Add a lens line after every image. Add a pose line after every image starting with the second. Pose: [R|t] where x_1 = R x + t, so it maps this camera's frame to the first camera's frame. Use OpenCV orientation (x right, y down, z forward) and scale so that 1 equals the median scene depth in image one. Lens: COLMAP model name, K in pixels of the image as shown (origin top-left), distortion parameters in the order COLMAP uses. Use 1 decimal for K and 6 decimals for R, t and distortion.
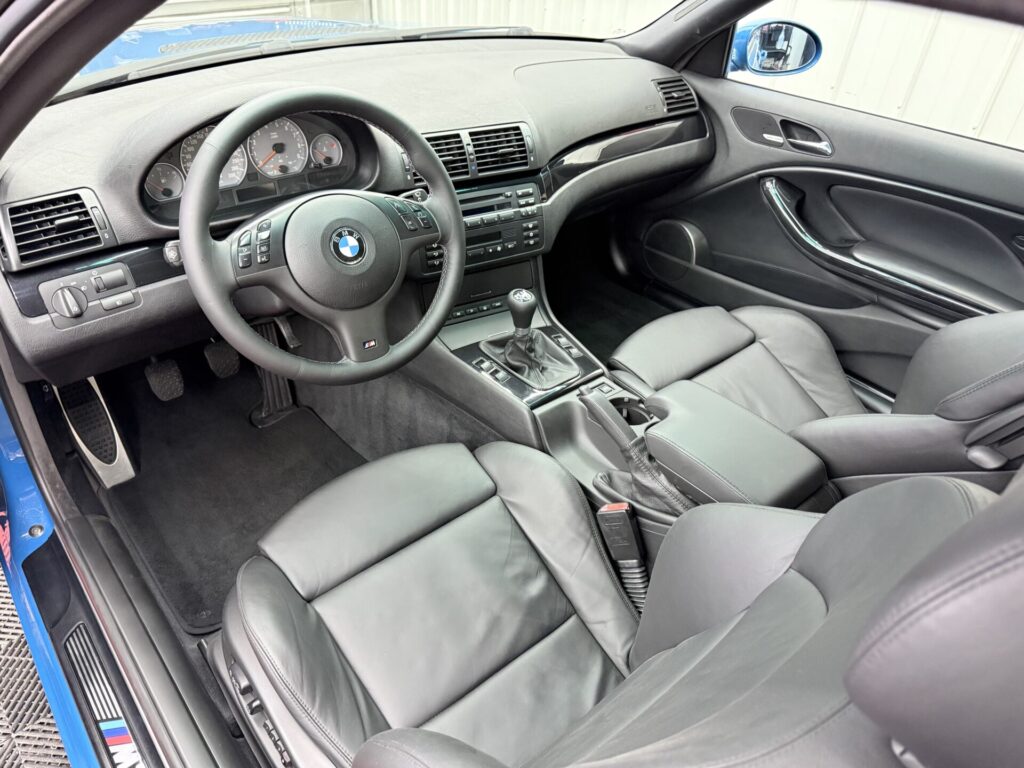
lens RADIAL K [[730.7, 0, 523.7], [0, 730.7, 384.5], [0, 0, 1]] dist [0.001486, -0.001686]
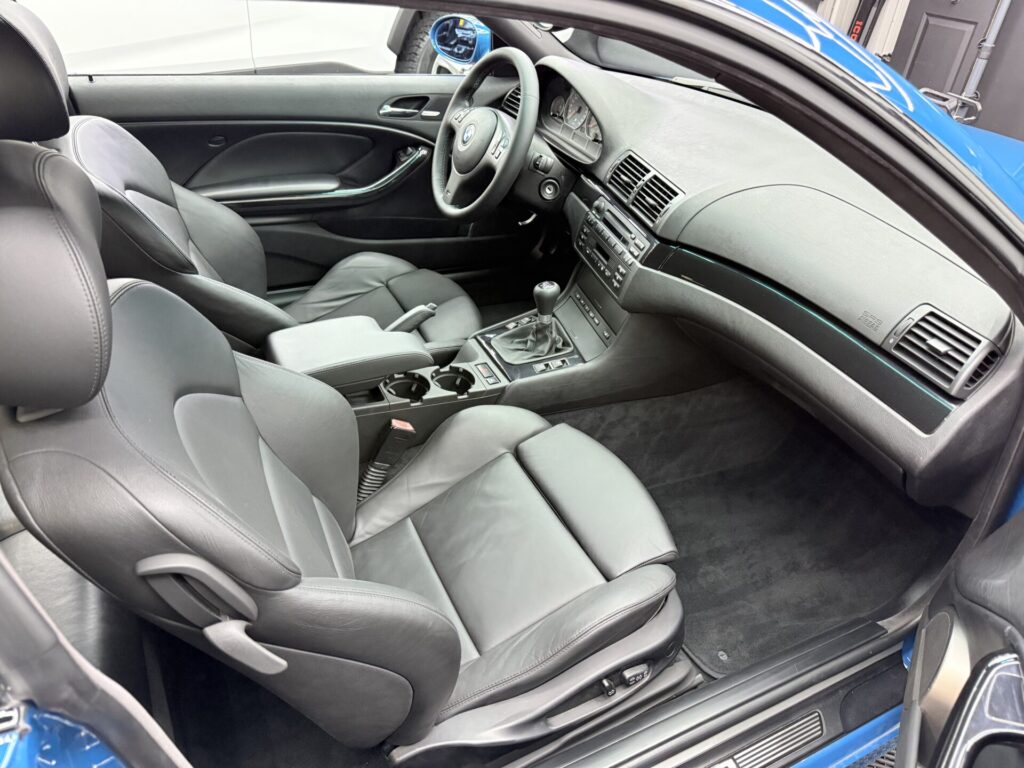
lens RADIAL K [[730.7, 0, 523.7], [0, 730.7, 384.5], [0, 0, 1]] dist [0.001486, -0.001686]
pose [[-0.224712, 0.495937, -0.838780, 1.012243], [-0.656778, 0.558798, 0.506348, -0.571318], [0.719825, 0.664674, 0.200152, 0.809209]]
